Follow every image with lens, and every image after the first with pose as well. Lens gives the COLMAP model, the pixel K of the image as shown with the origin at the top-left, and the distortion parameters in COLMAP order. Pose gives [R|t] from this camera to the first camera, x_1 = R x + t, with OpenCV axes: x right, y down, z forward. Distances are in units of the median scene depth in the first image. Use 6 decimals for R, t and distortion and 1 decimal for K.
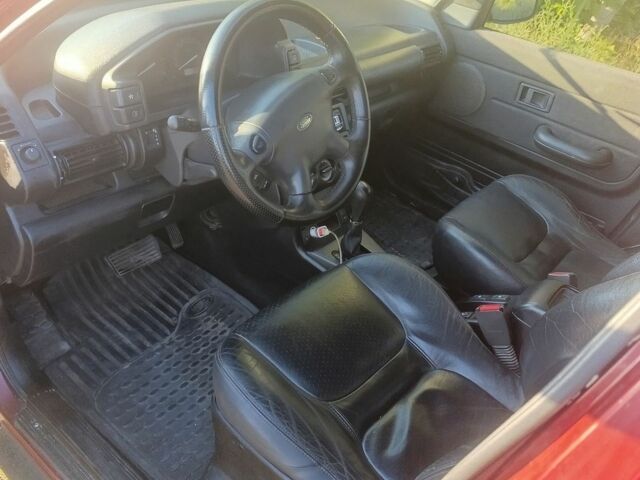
lens RADIAL K [[606.9, 0, 320.1], [0, 606.9, 214.2], [0, 0, 1]] dist [0.004715, 0.011029]
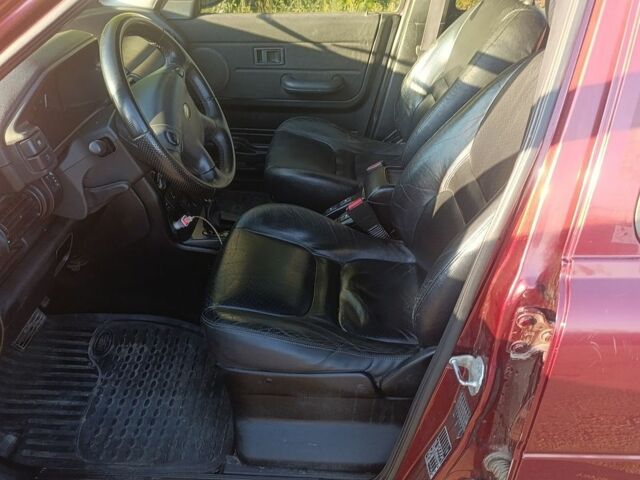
lens RADIAL K [[606.9, 0, 320.1], [0, 606.9, 214.2], [0, 0, 1]] dist [0.004715, 0.011029]
pose [[0.788251, -0.422643, 0.447250, -0.292499], [0.424997, 0.899540, 0.101018, 0.010908], [-0.445014, 0.110452, 0.888686, -0.084066]]
